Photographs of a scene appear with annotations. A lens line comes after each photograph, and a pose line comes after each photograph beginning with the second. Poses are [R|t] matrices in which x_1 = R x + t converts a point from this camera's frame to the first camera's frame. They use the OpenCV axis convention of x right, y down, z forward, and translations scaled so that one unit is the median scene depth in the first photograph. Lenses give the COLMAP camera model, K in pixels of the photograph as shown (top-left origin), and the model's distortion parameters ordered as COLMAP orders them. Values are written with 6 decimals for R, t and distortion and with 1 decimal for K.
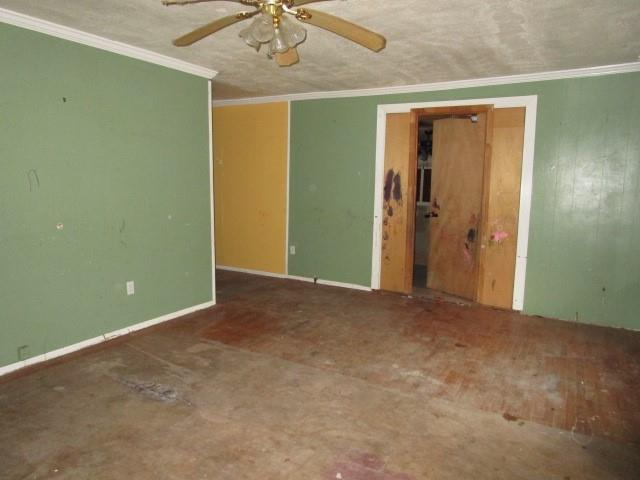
lens RADIAL K [[466.0, 0, 313.4], [0, 466.0, 239.5], [0, 0, 1]] dist [-0.022819, 0.006283]
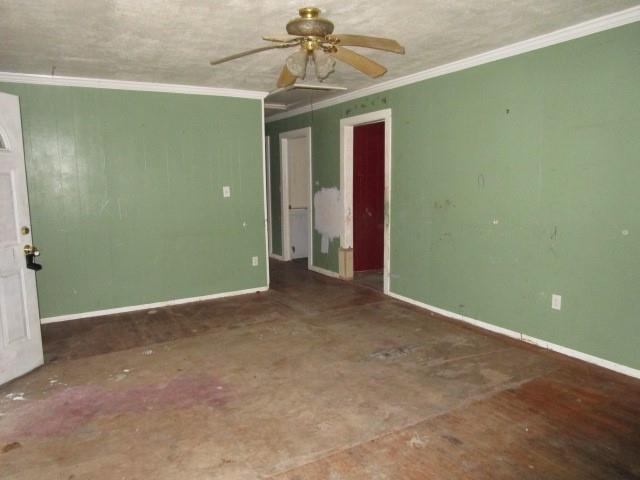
lens RADIAL K [[466.0, 0, 313.4], [0, 466.0, 239.5], [0, 0, 1]] dist [-0.022819, 0.006283]
pose [[-0.506960, 0.106501, -0.855365, 0.740359], [-0.097643, 0.978855, 0.179749, -0.159970], [0.856421, 0.174646, -0.485841, 1.258473]]
